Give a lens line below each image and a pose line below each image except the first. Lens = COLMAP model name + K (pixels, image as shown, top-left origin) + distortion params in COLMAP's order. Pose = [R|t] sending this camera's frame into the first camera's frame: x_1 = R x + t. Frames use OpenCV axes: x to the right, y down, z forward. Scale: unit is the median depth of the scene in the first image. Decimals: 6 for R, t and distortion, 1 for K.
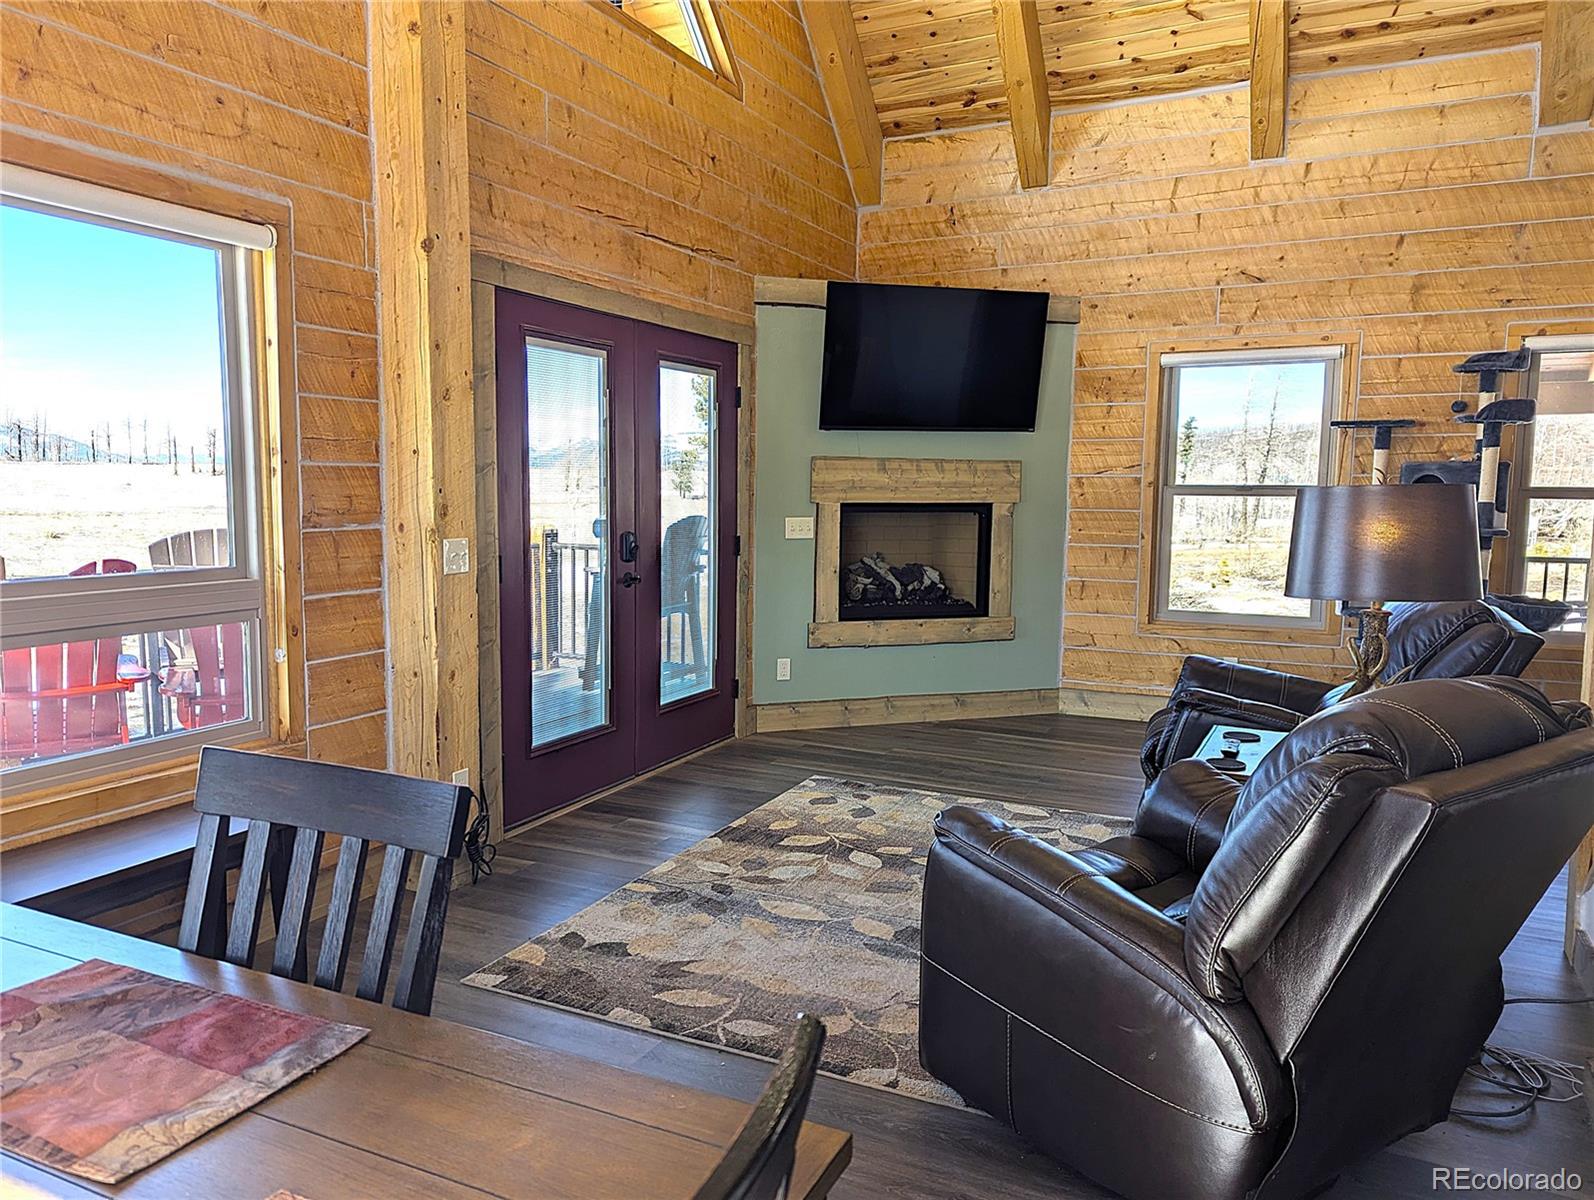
lens RADIAL K [[1146.0, 0, 779.8], [0, 1146.0, 605.1], [0, 0, 1]] dist [0.068472, -0.061689]
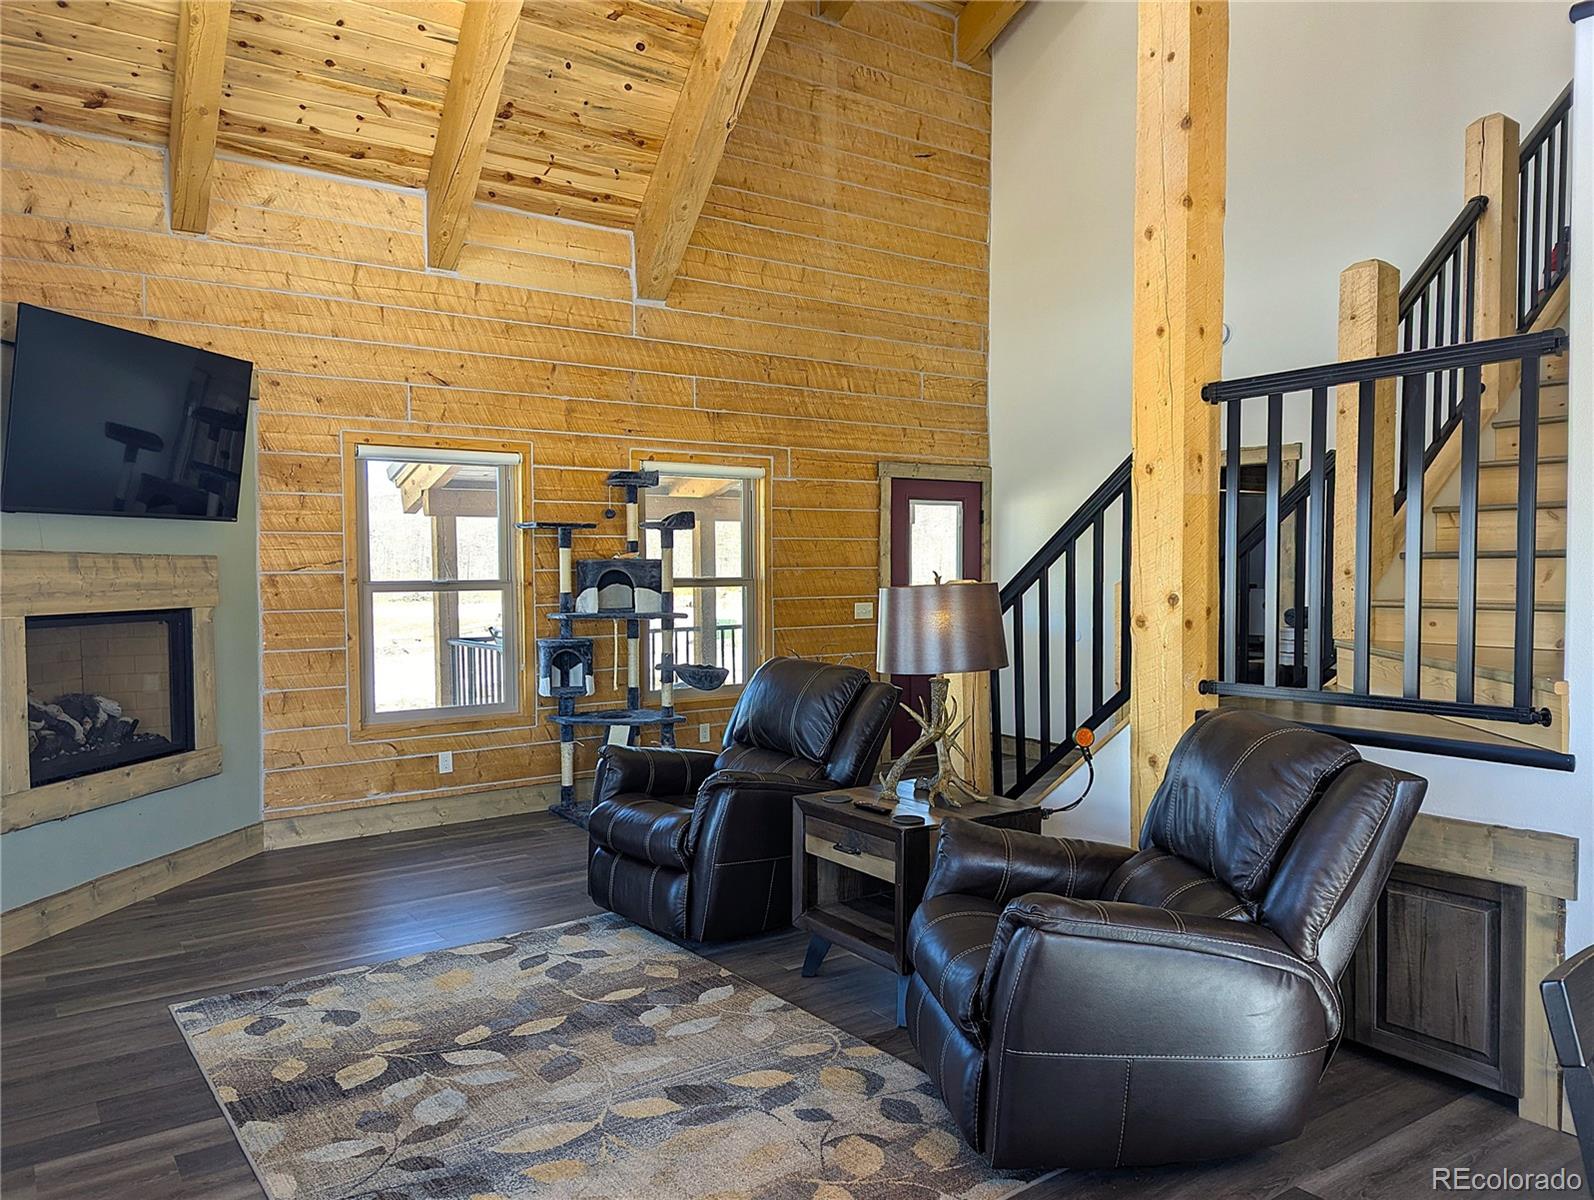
lens RADIAL K [[1146.0, 0, 779.8], [0, 1146.0, 605.1], [0, 0, 1]] dist [0.068472, -0.061689]
pose [[0.467741, -0.040573, 0.882934, -0.360569], [0.104368, 0.994492, -0.009591, -0.042633], [-0.877682, 0.096636, 0.469400, 0.274297]]
